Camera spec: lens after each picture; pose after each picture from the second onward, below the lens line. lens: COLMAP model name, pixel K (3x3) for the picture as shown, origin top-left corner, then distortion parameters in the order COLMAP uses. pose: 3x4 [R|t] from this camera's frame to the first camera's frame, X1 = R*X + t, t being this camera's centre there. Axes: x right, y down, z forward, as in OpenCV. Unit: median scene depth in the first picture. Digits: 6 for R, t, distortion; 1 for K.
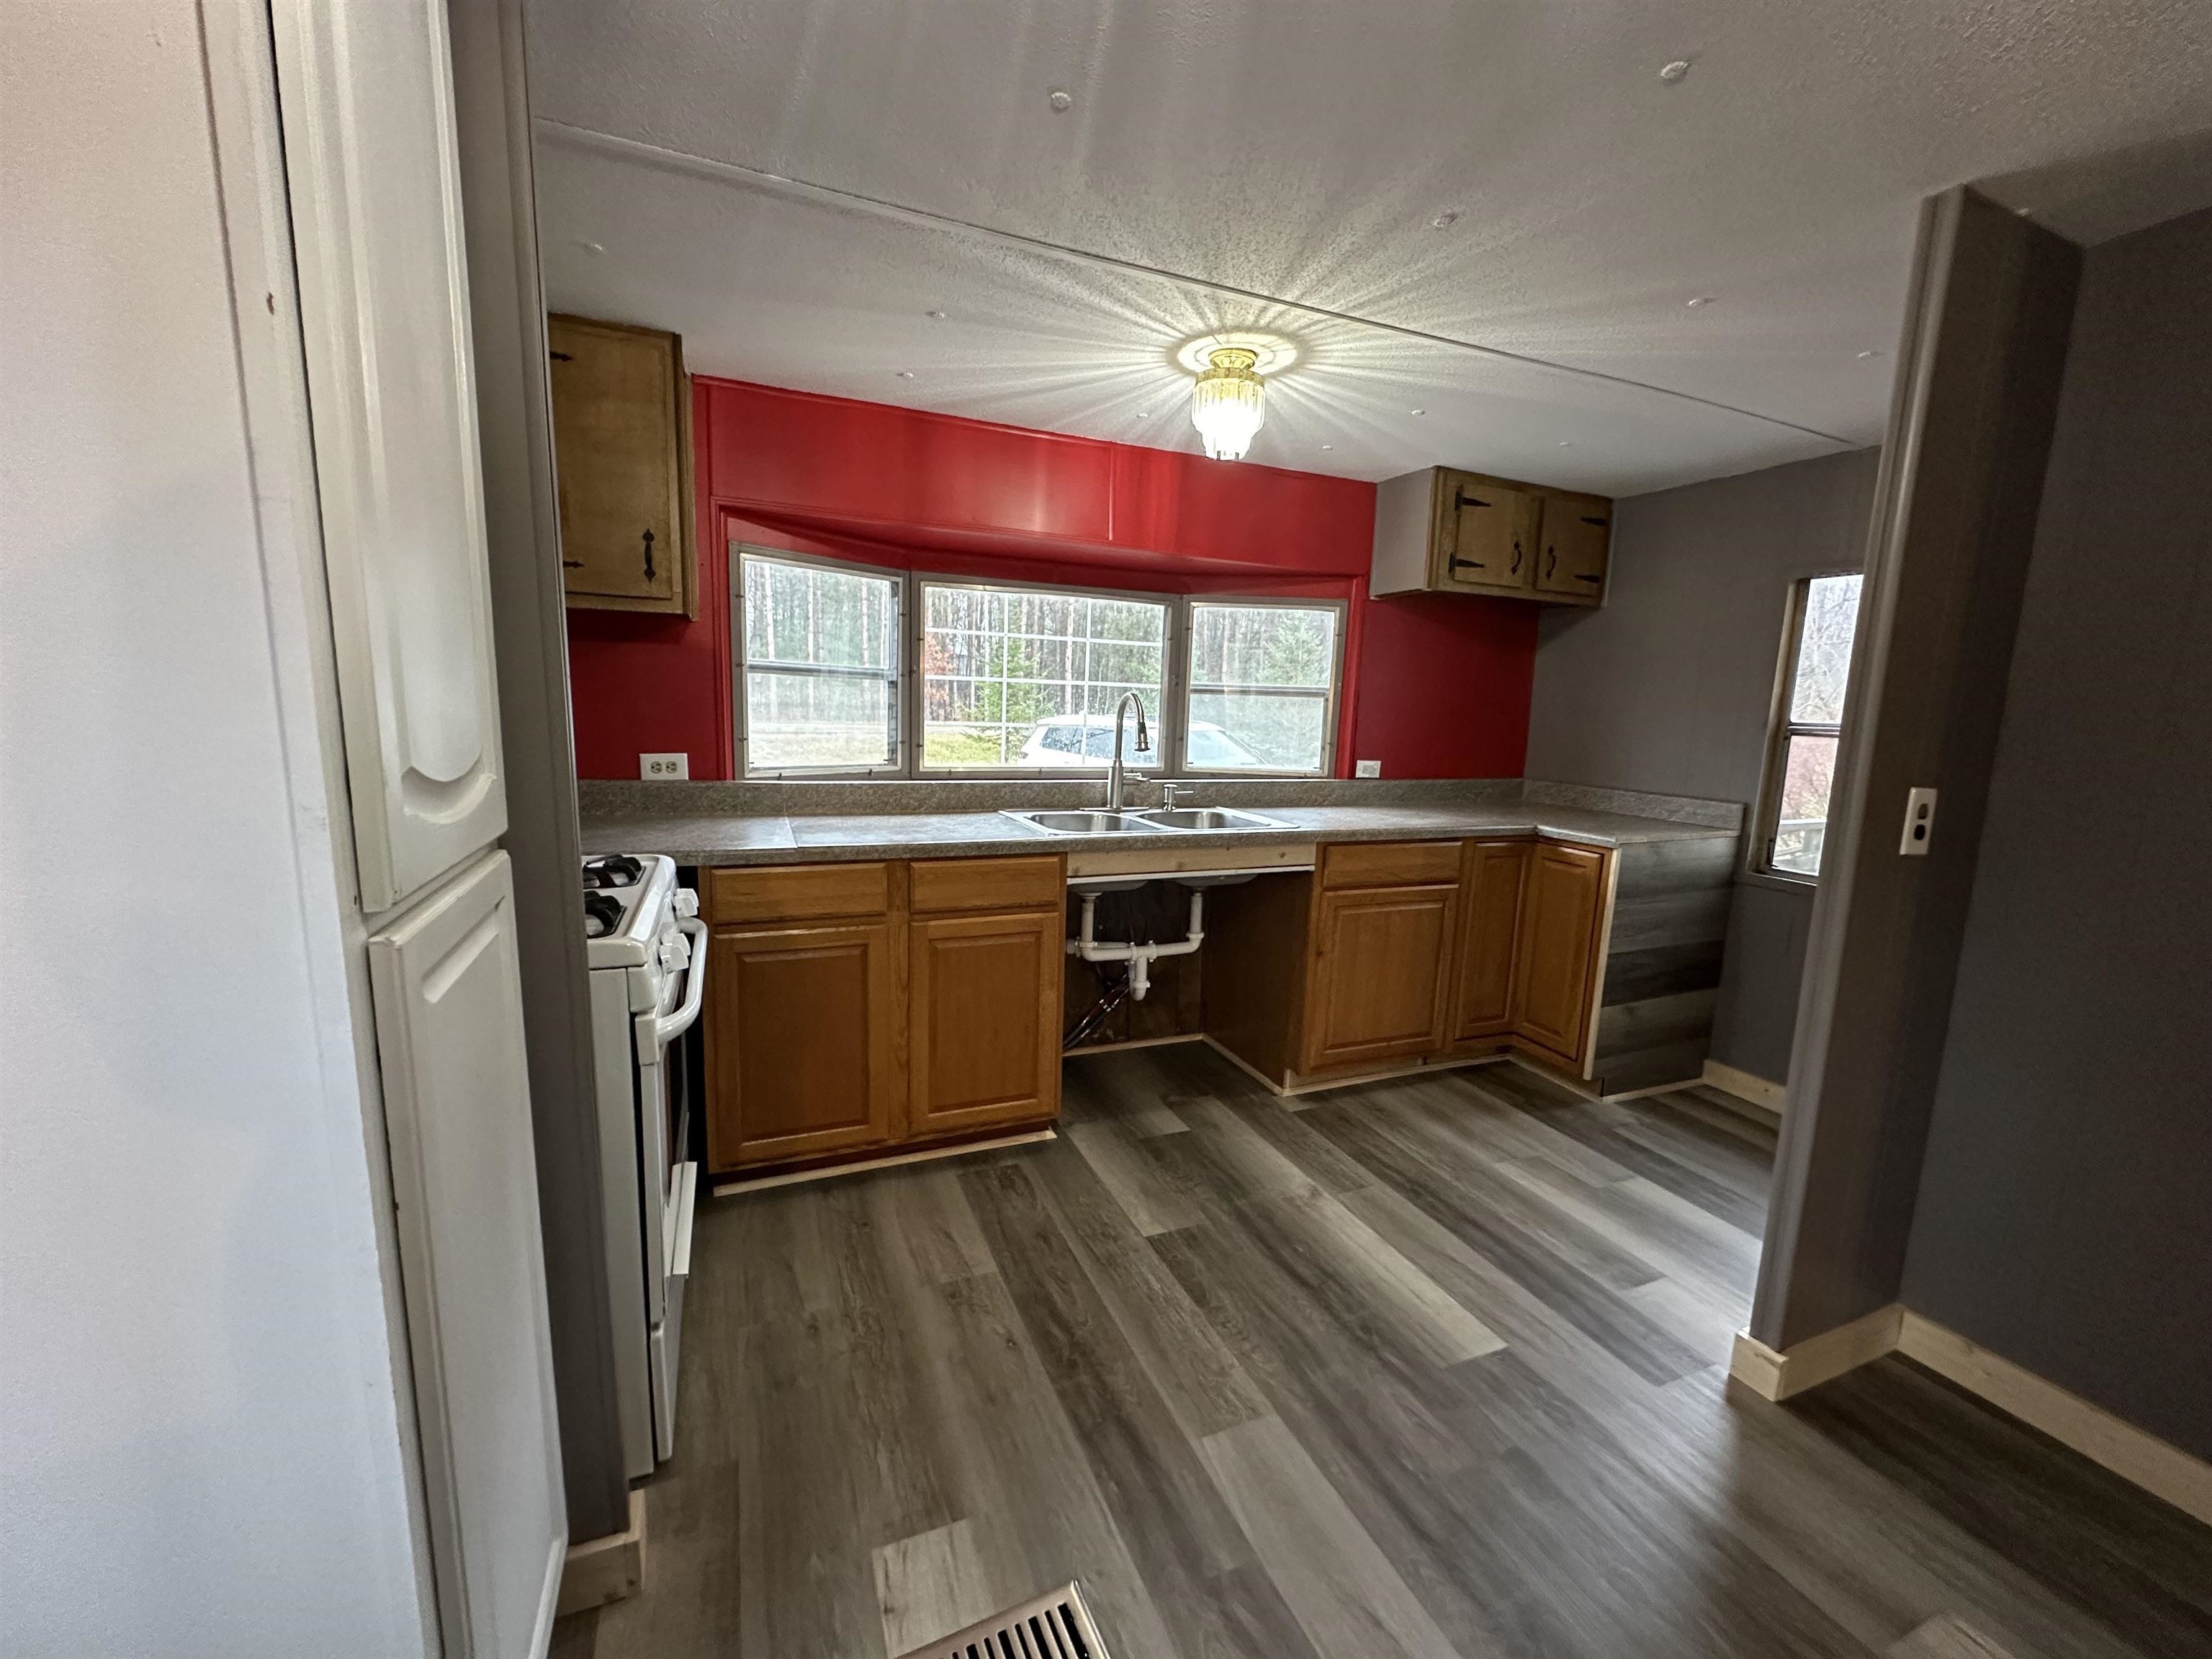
lens RADIAL K [[876.4, 0, 1106.8], [0, 876.4, 835.5], [0, 0, 1]] dist [-0.004185, -0.000823]
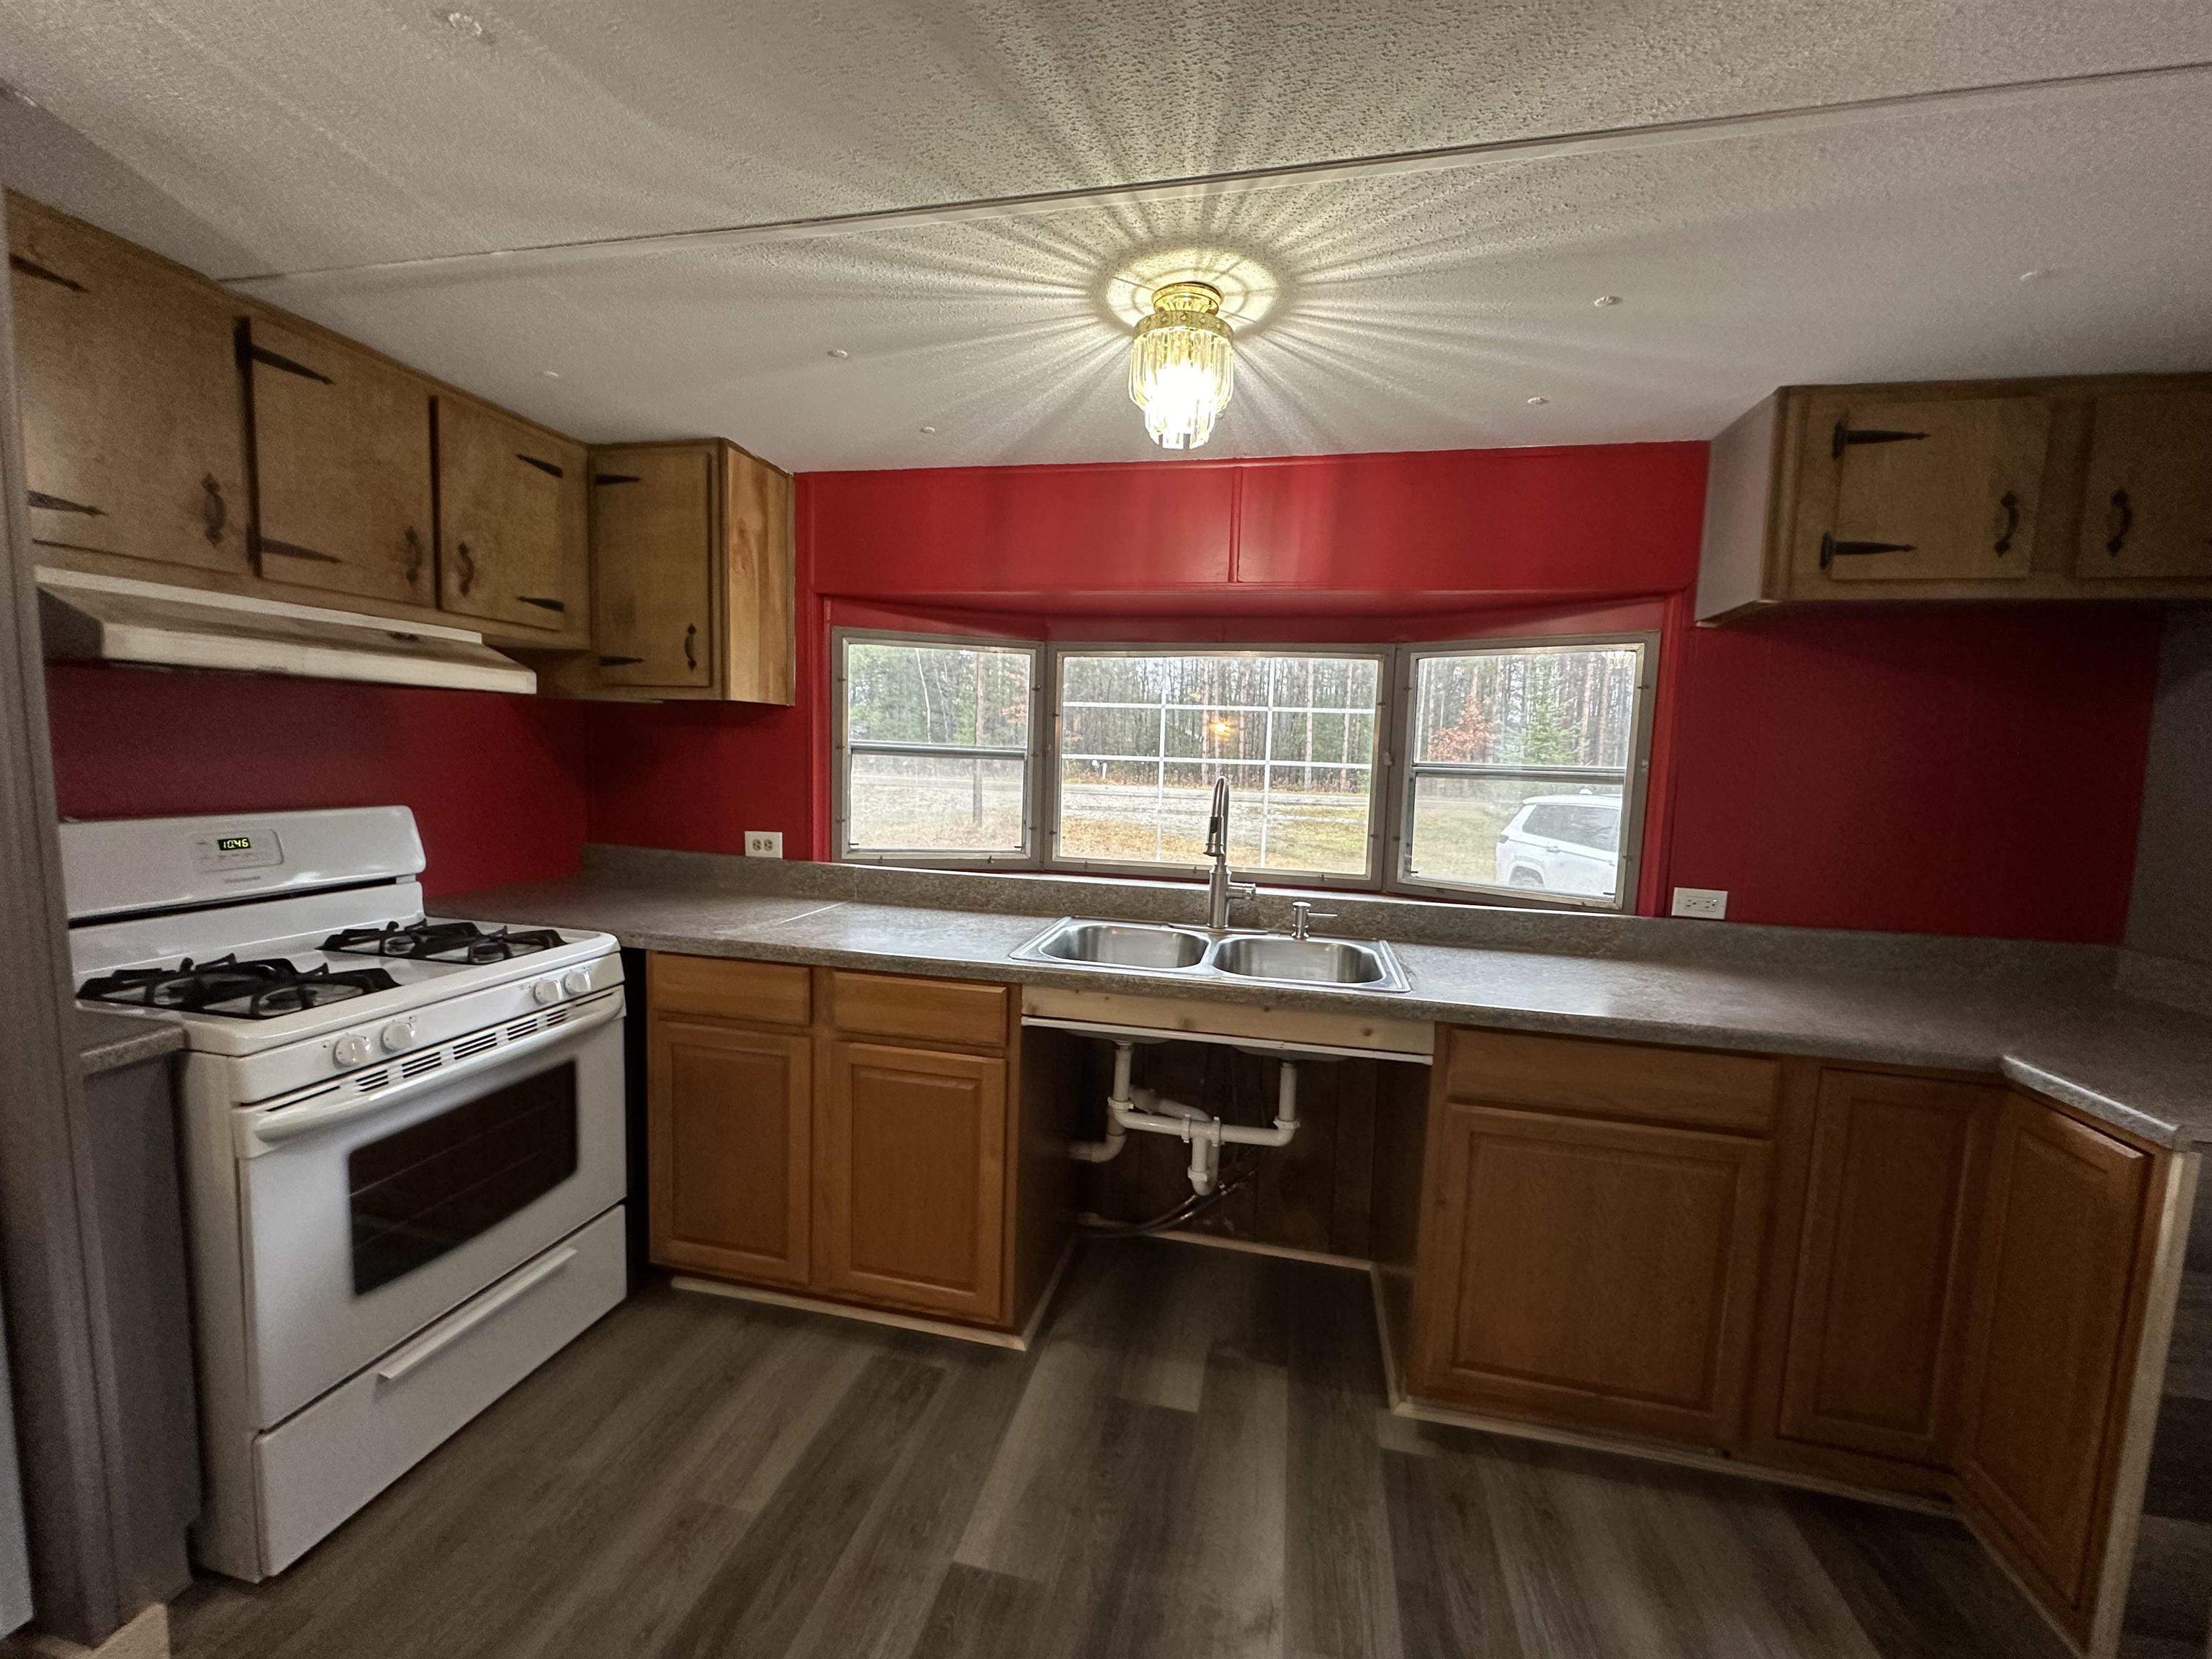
lens RADIAL K [[876.4, 0, 1107.3], [0, 876.4, 831.2], [0, 0, 1]] dist [-0.004185, -0.000823]
pose [[0.816838, 0.044961, -0.575112, 0.383280], [-0.094113, 0.993987, -0.055962, -0.065703], [0.569138, 0.099837, 0.816158, 0.335052]]
